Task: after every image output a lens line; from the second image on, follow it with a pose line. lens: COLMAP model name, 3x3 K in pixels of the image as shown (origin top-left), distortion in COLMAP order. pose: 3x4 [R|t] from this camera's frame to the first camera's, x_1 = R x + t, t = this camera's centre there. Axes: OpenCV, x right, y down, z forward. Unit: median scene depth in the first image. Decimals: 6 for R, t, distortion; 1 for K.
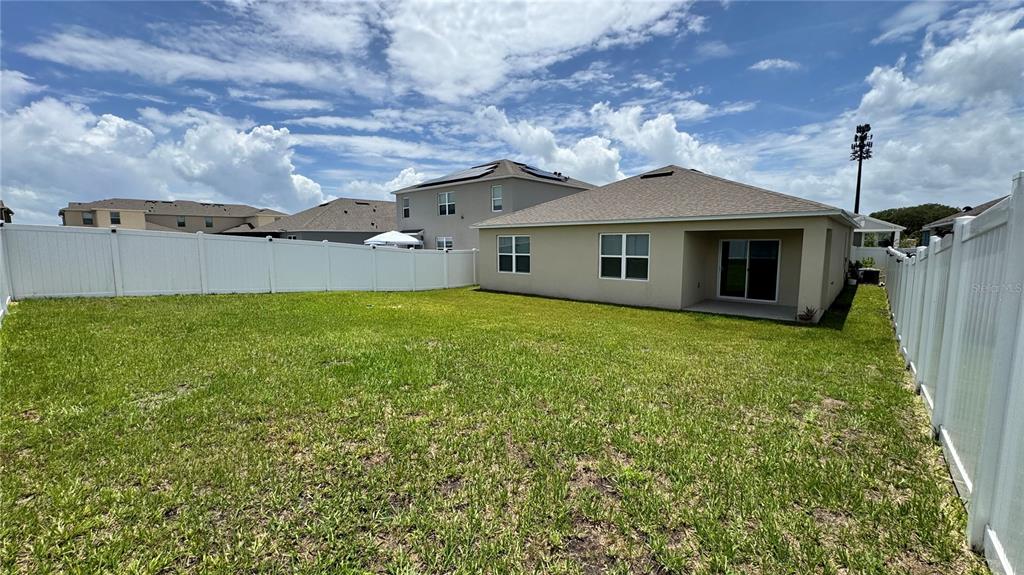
lens RADIAL K [[415.9, 0, 519.3], [0, 415.9, 291.1], [0, 0, 1]] dist [0.000796, 0.000002]
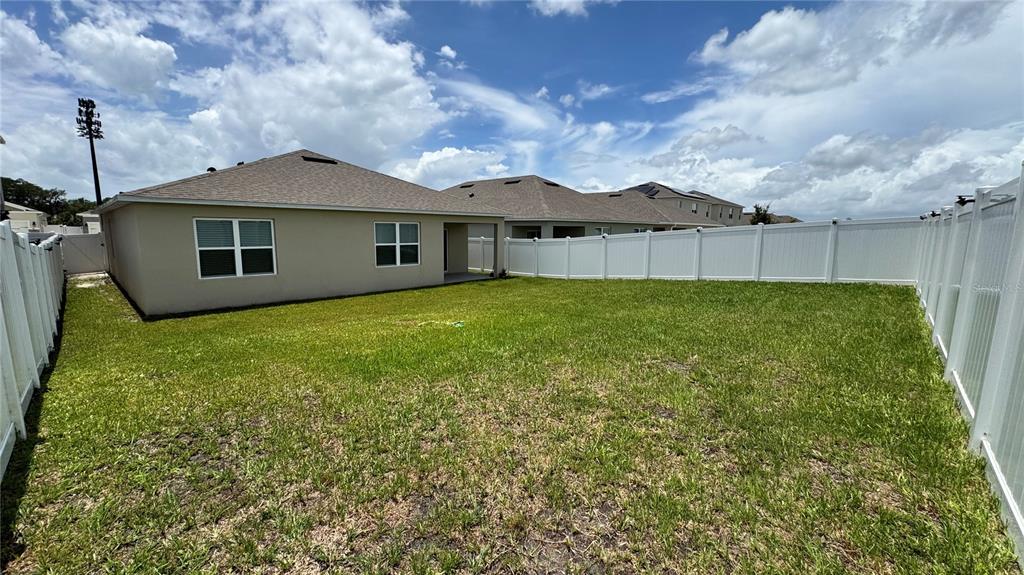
lens RADIAL K [[415.9, 0, 519.3], [0, 415.9, 291.1], [0, 0, 1]] dist [0.000796, 0.000002]
pose [[-0.001305, -0.136945, 0.990578, -0.797061], [0.109130, 0.984643, 0.136269, -0.074151], [-0.994027, 0.108280, 0.013660, 0.669715]]
